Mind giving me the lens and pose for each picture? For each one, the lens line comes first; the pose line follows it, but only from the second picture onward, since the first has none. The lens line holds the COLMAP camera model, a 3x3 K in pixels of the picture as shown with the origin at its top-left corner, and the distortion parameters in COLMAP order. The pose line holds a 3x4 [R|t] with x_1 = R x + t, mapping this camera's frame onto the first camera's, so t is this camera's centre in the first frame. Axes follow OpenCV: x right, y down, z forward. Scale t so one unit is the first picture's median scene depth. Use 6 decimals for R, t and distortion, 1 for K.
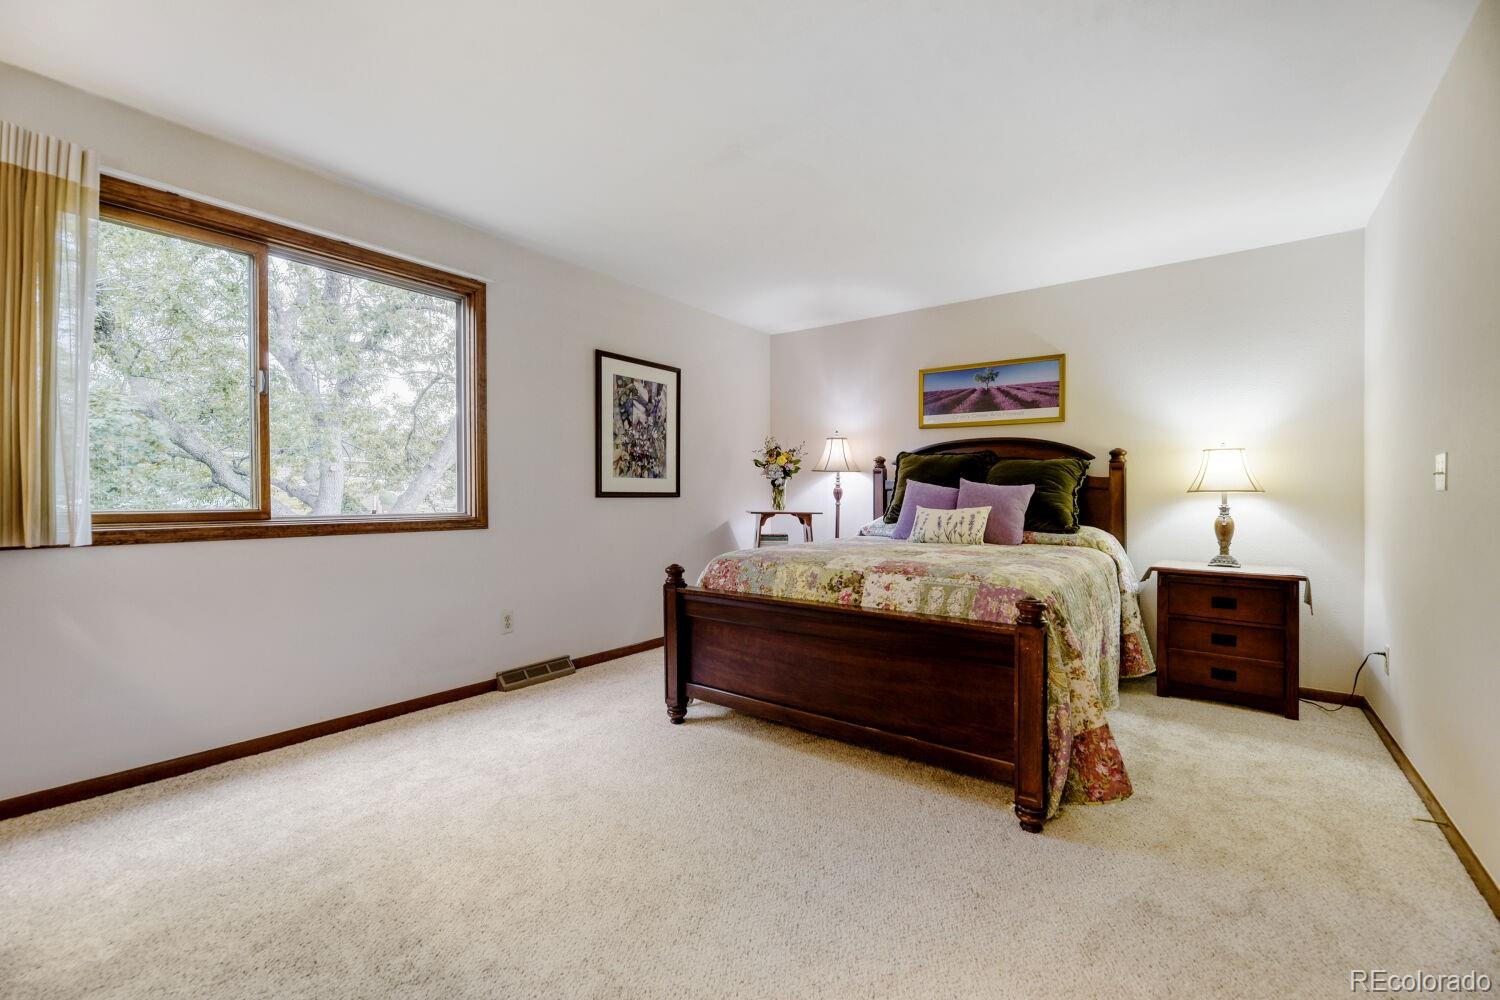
lens RADIAL K [[610.7, 0, 753.5], [0, 610.7, 517.2], [0, 0, 1]] dist [0.000921, 0.000140]
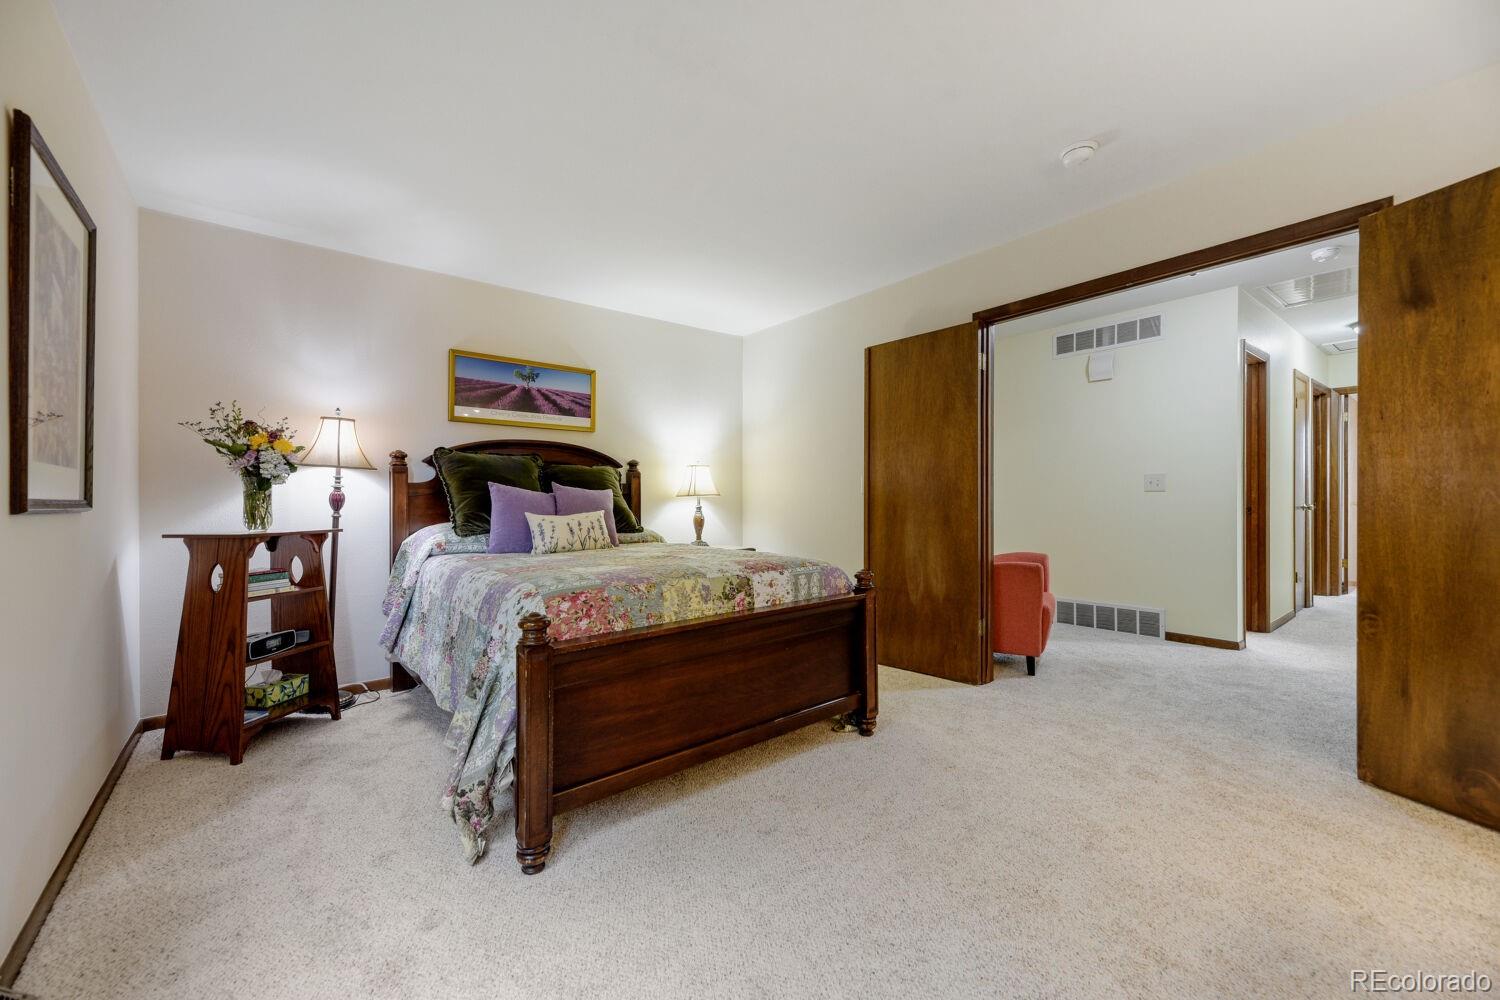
lens RADIAL K [[610.7, 0, 753.5], [0, 610.7, 517.2], [0, 0, 1]] dist [0.000921, 0.000140]
pose [[0.236429, -0.035296, 0.971007, -0.521640], [0.047700, 0.998557, 0.024683, -0.018763], [-0.970477, 0.040481, 0.237772, 0.494870]]
